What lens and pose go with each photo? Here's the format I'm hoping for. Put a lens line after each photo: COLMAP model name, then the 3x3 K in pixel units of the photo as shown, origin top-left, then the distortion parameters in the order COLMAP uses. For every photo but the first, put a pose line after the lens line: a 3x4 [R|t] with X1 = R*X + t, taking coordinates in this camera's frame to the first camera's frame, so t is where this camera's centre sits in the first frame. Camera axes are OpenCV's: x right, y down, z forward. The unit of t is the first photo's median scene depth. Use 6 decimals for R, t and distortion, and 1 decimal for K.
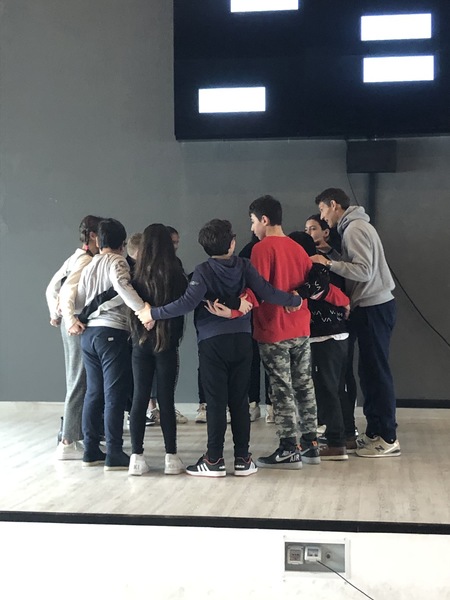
lens RADIAL K [[1061.4, 0, 225.3], [0, 1061.4, 279.7], [0, 0, 1]] dist [-0.007087, 0.000000]
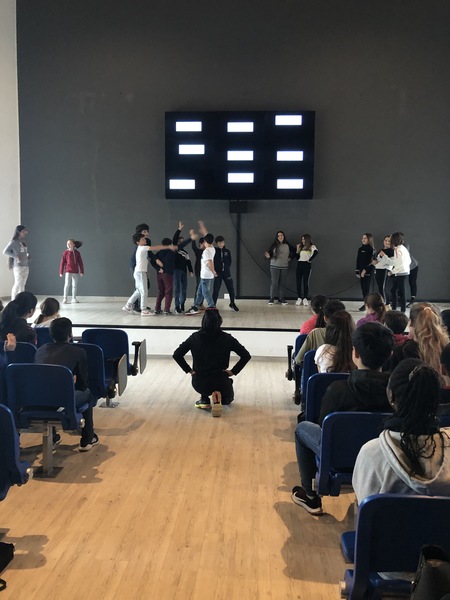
lens RADIAL K [[488.7, 0, 219.8], [0, 488.7, 298.0], [0, 0, 1]] dist [0.043882, -0.000471]
pose [[0.997314, 0.008961, 0.072699, 0.001217], [-0.015497, 0.995835, 0.089842, 0.003550], [-0.071592, -0.090728, 0.993299, -0.253888]]
